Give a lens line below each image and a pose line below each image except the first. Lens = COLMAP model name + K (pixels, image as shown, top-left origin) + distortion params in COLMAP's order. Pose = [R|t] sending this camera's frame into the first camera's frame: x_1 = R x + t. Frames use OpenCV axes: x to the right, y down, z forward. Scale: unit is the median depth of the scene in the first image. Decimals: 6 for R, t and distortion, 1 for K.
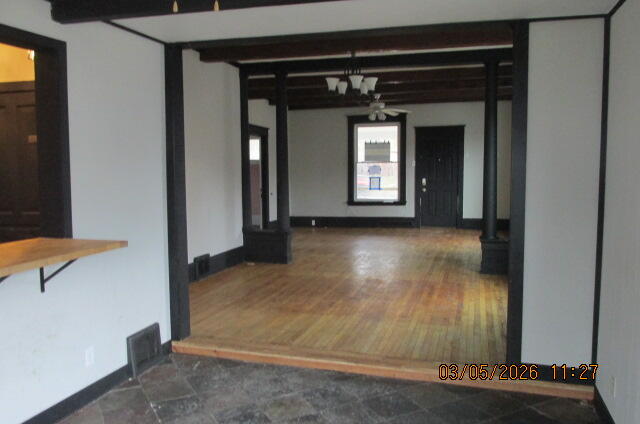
lens RADIAL K [[538.5, 0, 328.3], [0, 538.5, 209.2], [0, 0, 1]] dist [-0.001217, 0.009445]
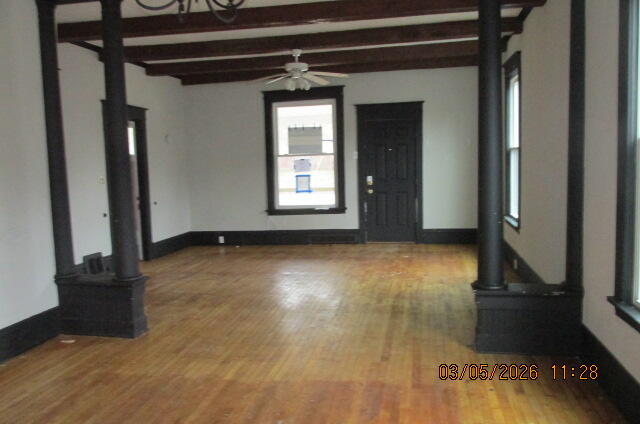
lens RADIAL K [[538.5, 0, 328.3], [0, 538.5, 209.2], [0, 0, 1]] dist [-0.001217, 0.009445]
pose [[0.994671, -0.030831, 0.098380, 0.049148], [0.029677, 0.999473, 0.013173, -0.022882], [-0.098734, -0.010184, 0.995062, 0.280493]]
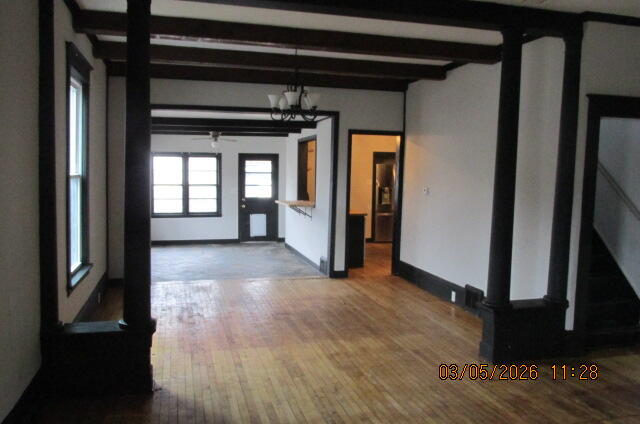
lens RADIAL K [[538.5, 0, 328.3], [0, 538.5, 209.2], [0, 0, 1]] dist [-0.001217, 0.009445]
pose [[-0.855628, 0.028390, -0.516813, 0.248547], [-0.050922, 0.989033, 0.138637, -0.089345], [0.515081, 0.144939, -0.844799, 0.930328]]
